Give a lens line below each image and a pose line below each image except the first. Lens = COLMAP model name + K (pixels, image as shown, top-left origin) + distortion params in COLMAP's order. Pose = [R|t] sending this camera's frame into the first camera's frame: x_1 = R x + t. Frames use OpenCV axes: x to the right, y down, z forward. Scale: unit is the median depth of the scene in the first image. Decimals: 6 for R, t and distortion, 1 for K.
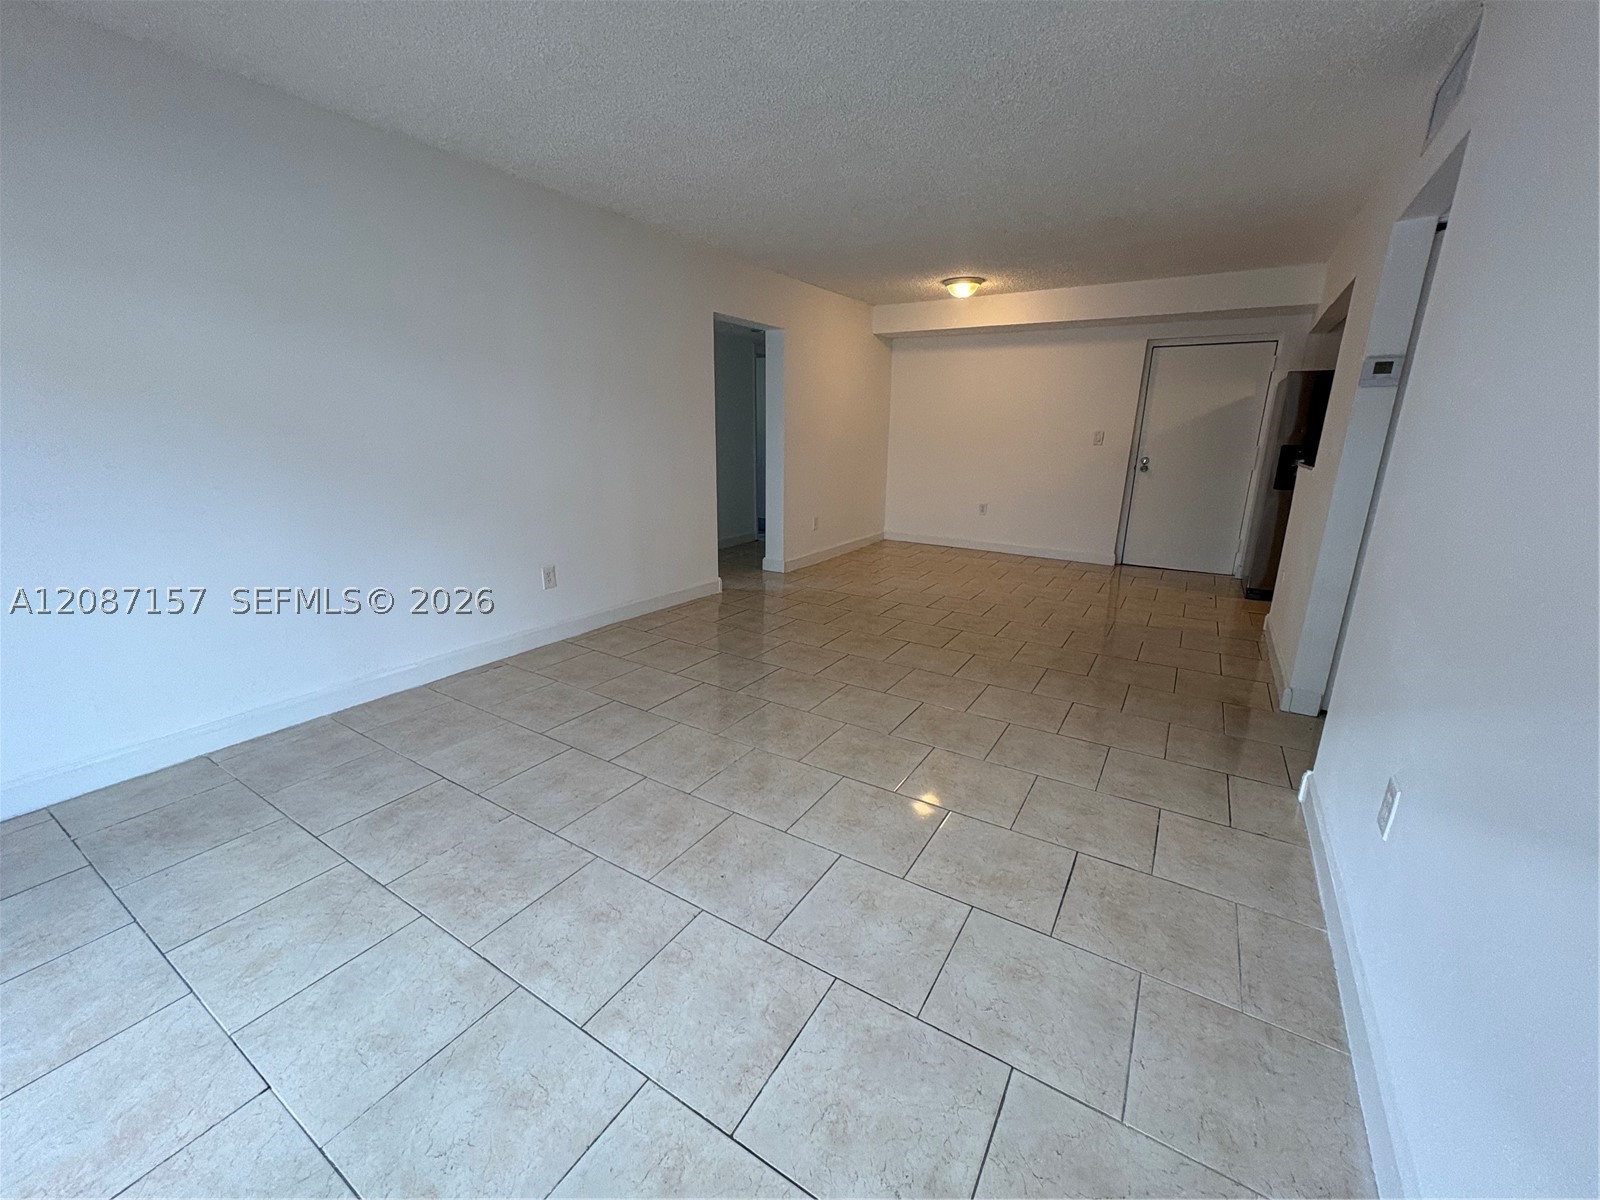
lens RADIAL K [[636.1, 0, 800.9], [0, 636.1, 598.1], [0, 0, 1]] dist [0.000436, 0.000322]
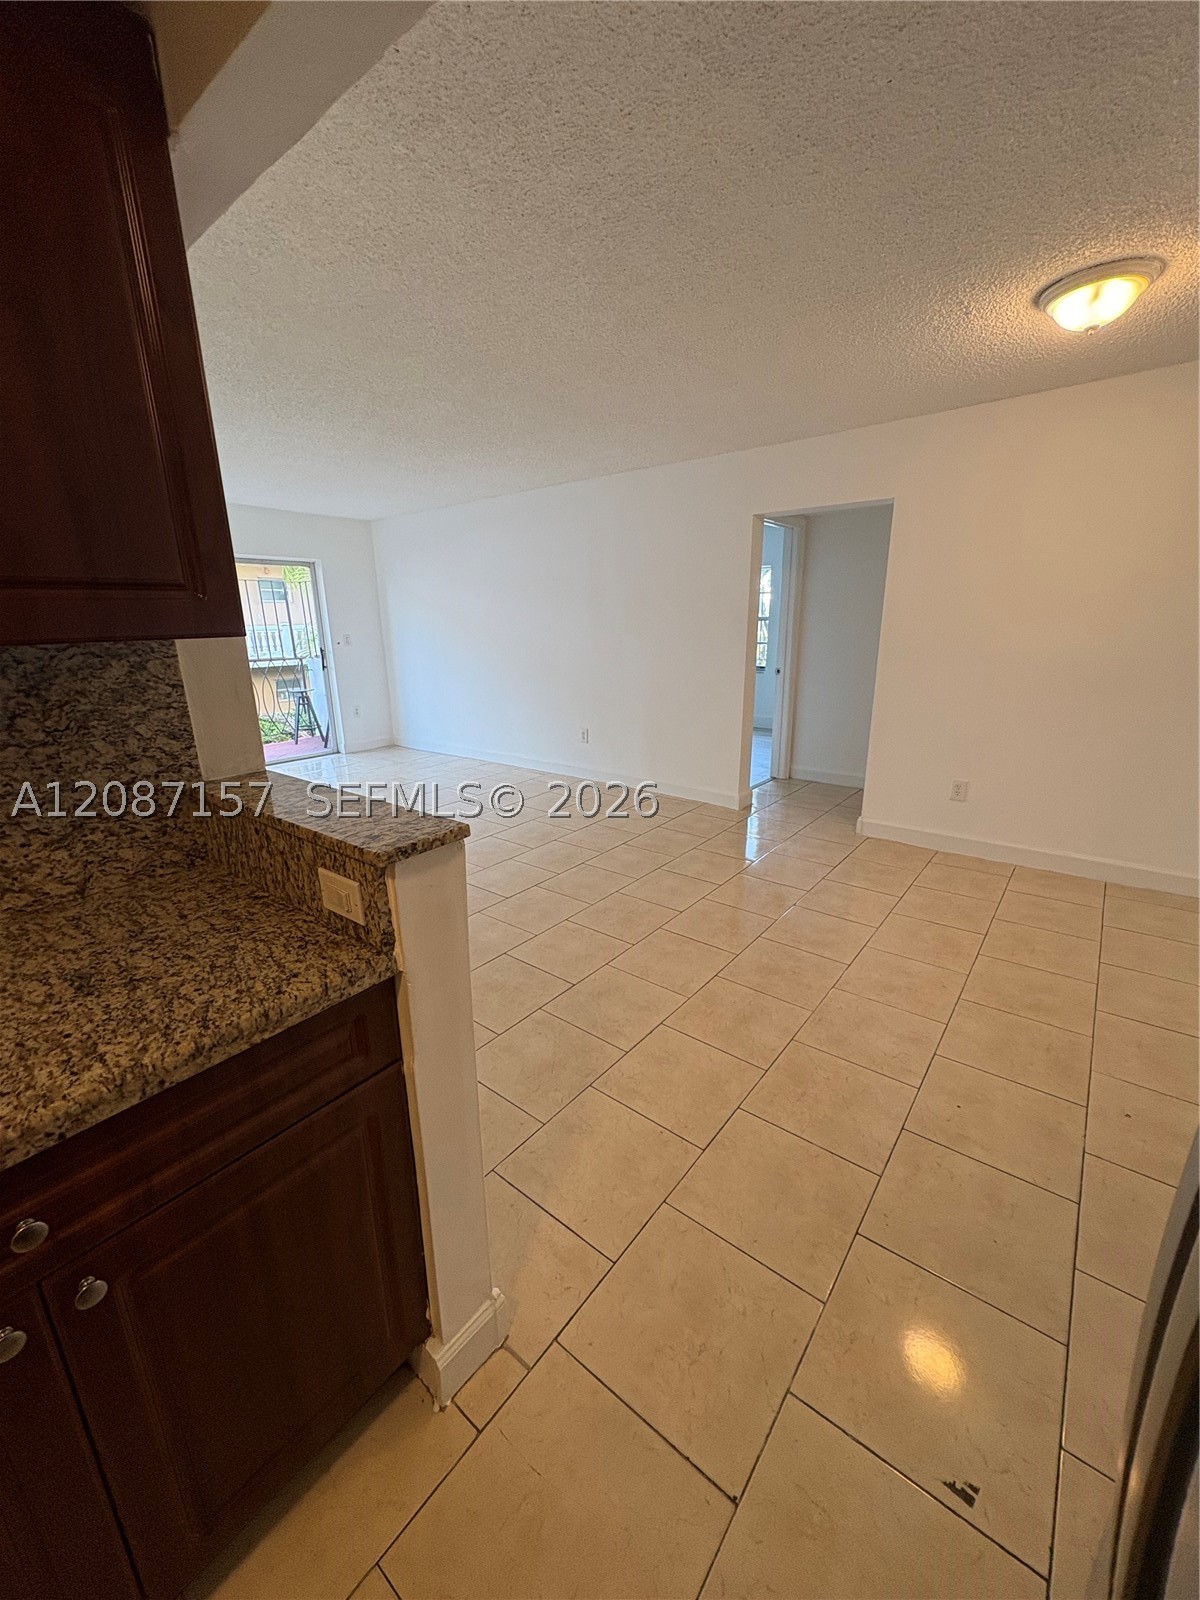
lens RADIAL K [[636.1, 0, 597.2], [0, 636.1, 801.7], [0, 0, 1]] dist [0.000436, 0.000322]
pose [[-0.123036, 0.263675, -0.956733, 1.414452], [-0.243639, 0.926527, 0.286683, -0.425058], [0.962030, 0.268370, -0.049754, 1.480089]]
